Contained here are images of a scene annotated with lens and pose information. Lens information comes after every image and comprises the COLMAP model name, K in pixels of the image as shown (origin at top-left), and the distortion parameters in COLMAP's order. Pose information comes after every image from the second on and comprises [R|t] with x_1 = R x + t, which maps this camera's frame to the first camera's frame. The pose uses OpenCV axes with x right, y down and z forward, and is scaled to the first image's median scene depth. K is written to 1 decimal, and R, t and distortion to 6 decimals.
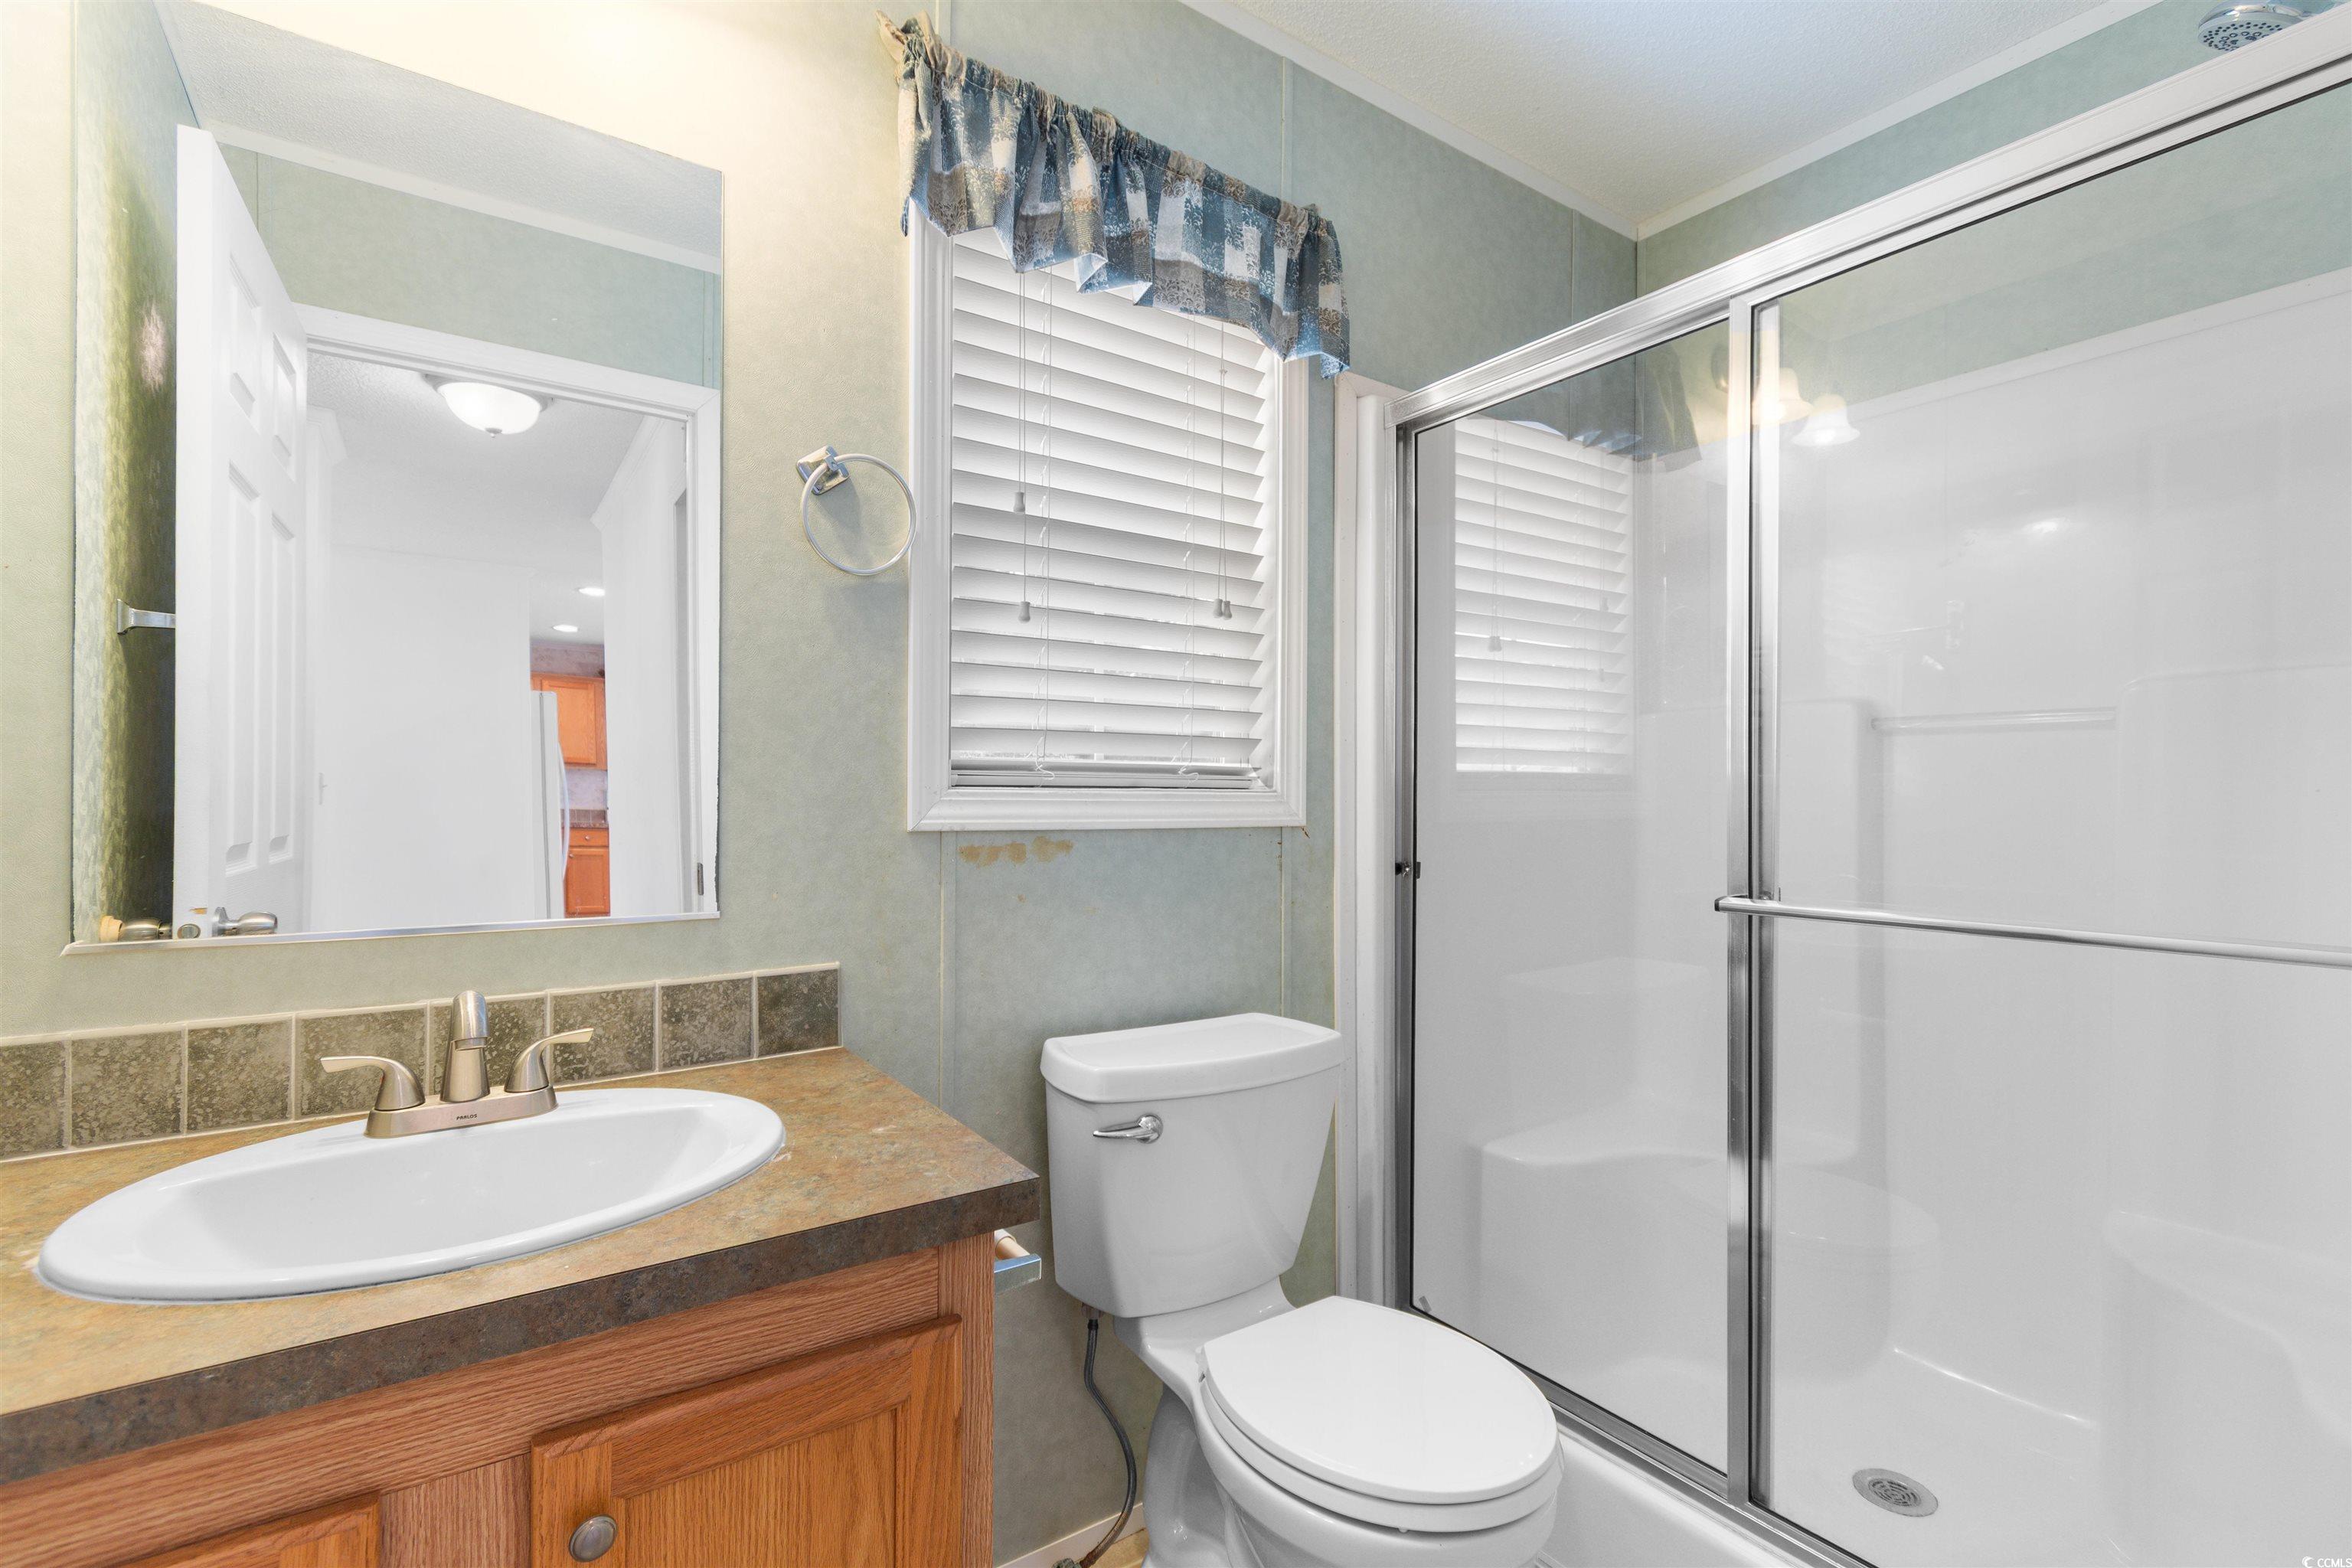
lens RADIAL K [[1041.2, 0, 1174.5], [0, 1041.2, 806.7], [0, 0, 1]] dist [0.001026, 0.000105]
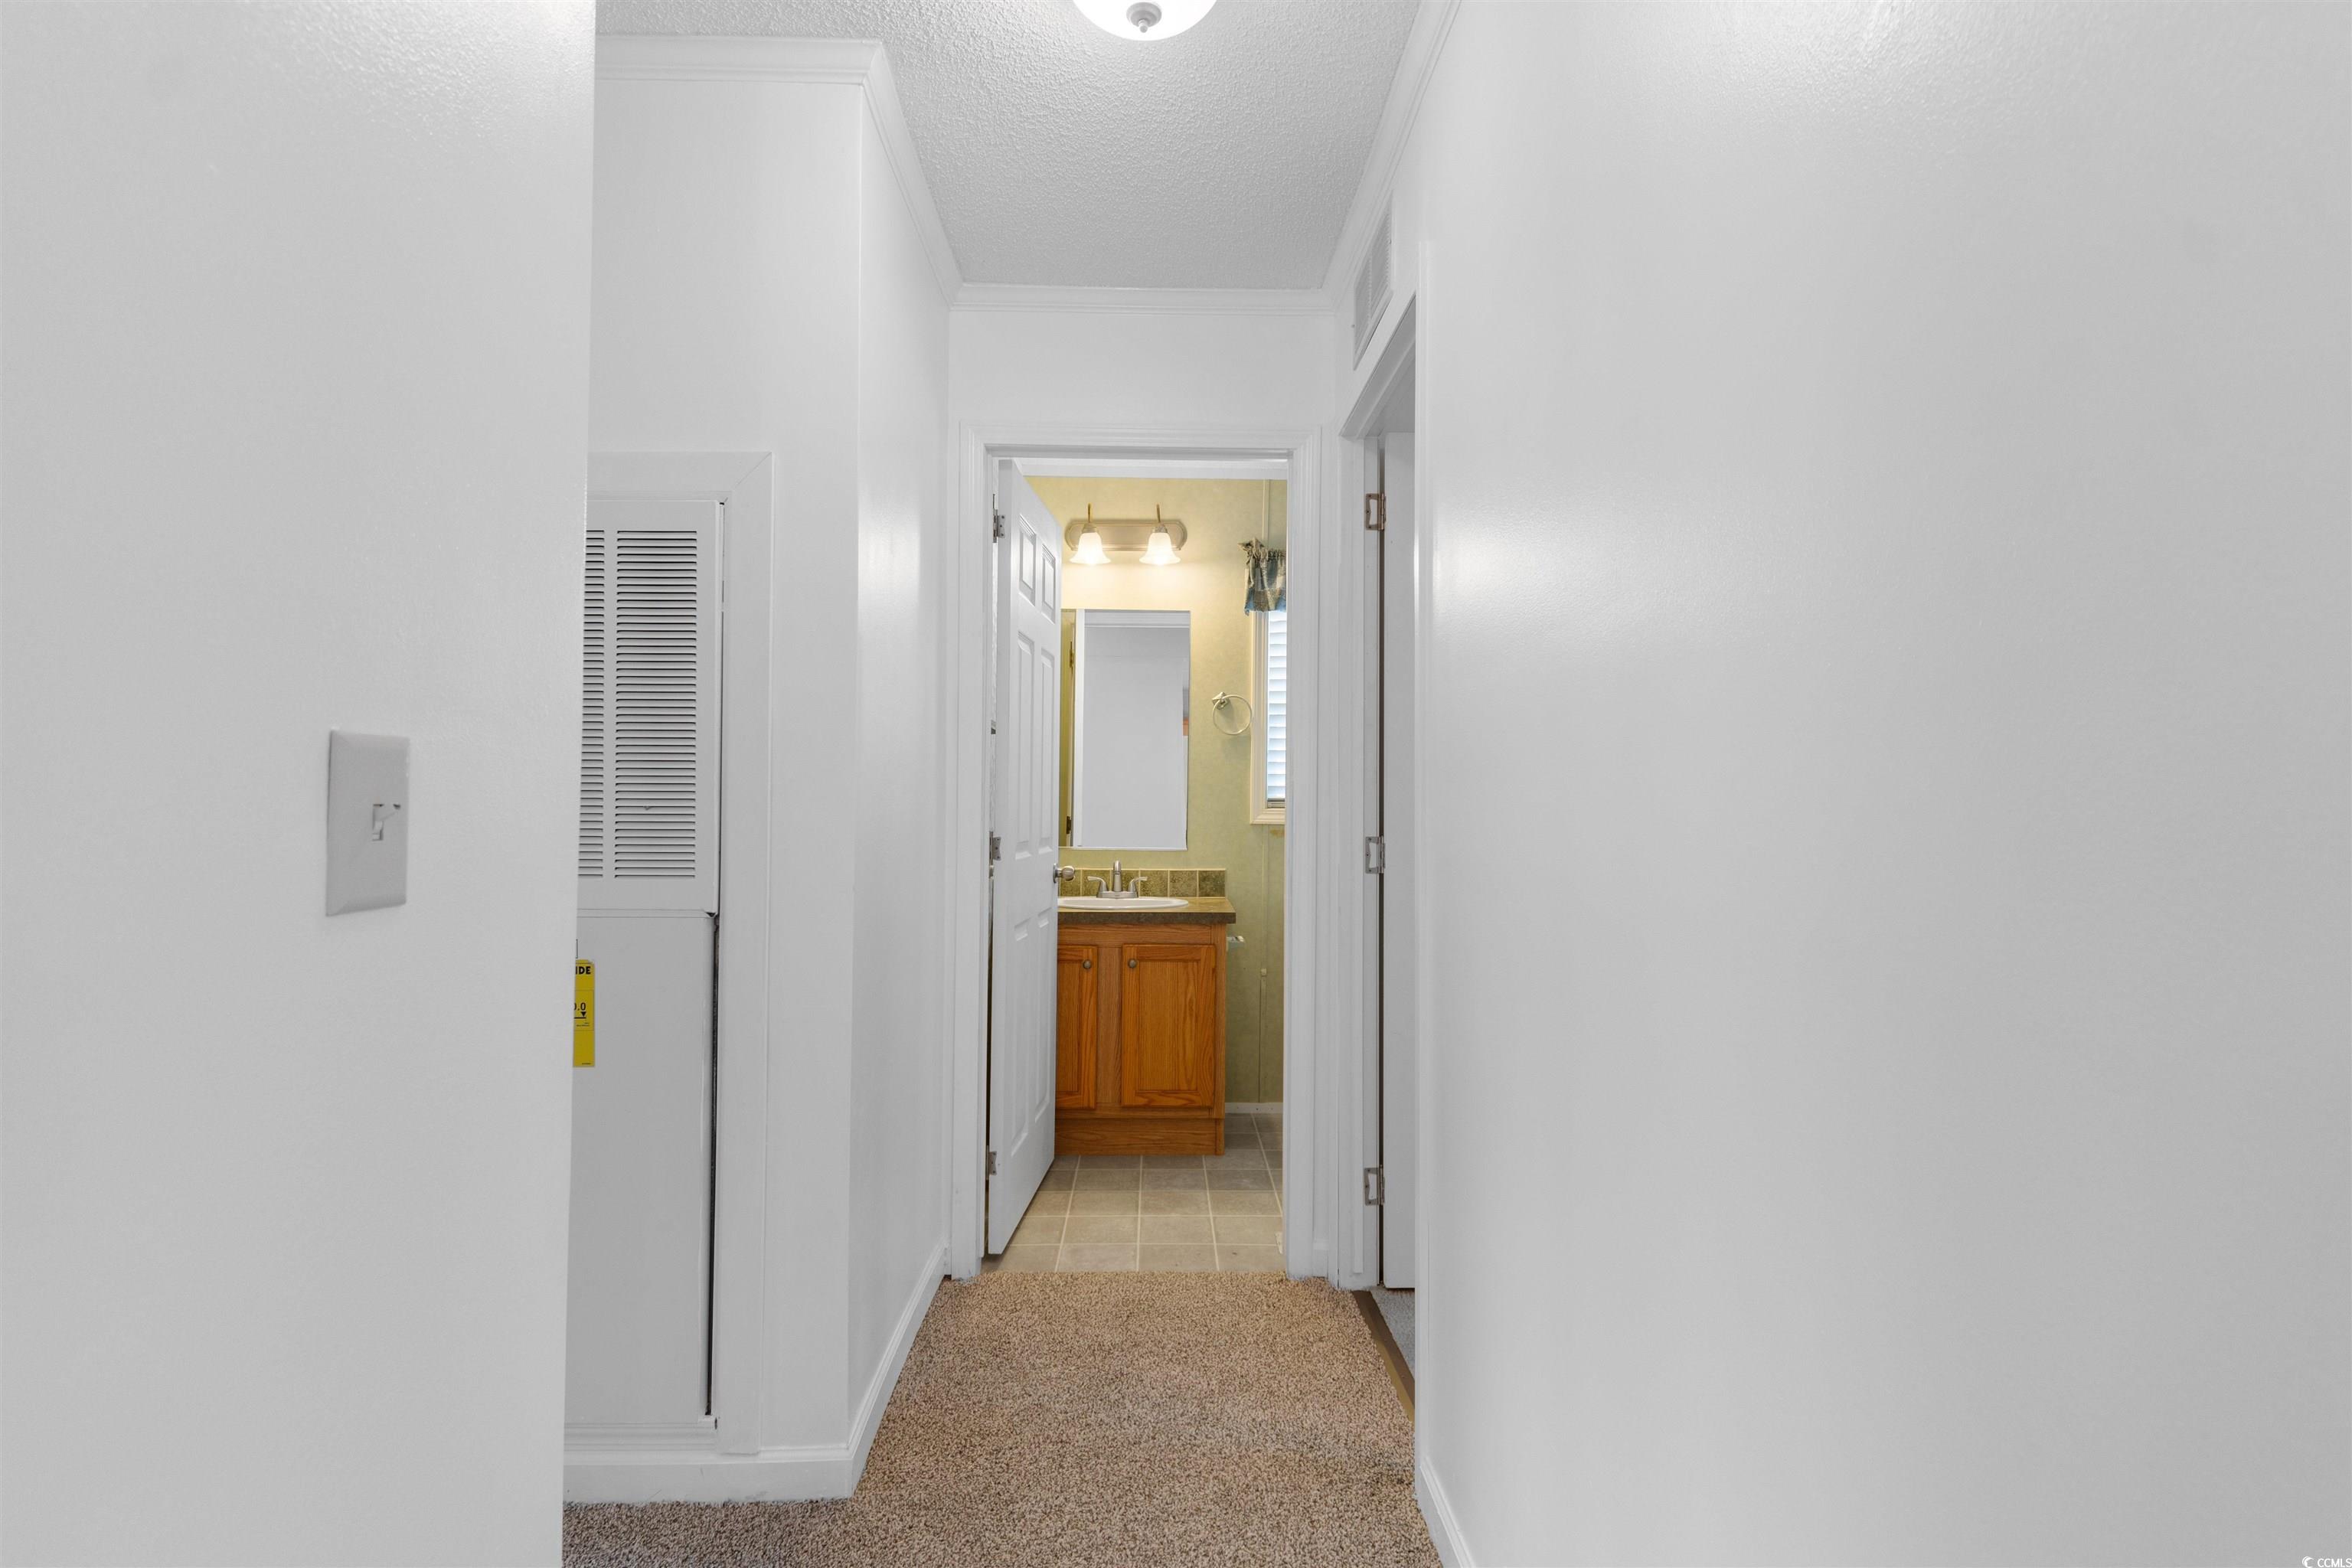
lens RADIAL K [[1078.7, 0, 1176.0], [0, 1078.7, 784.0], [0, 0, 1]] dist [-0.000047, -0.000003]
pose [[0.834047, -0.008805, -0.551623, 1.241688], [-0.008508, 0.999548, -0.028817, 0.002382], [0.551628, 0.028728, 0.833595, -1.612748]]
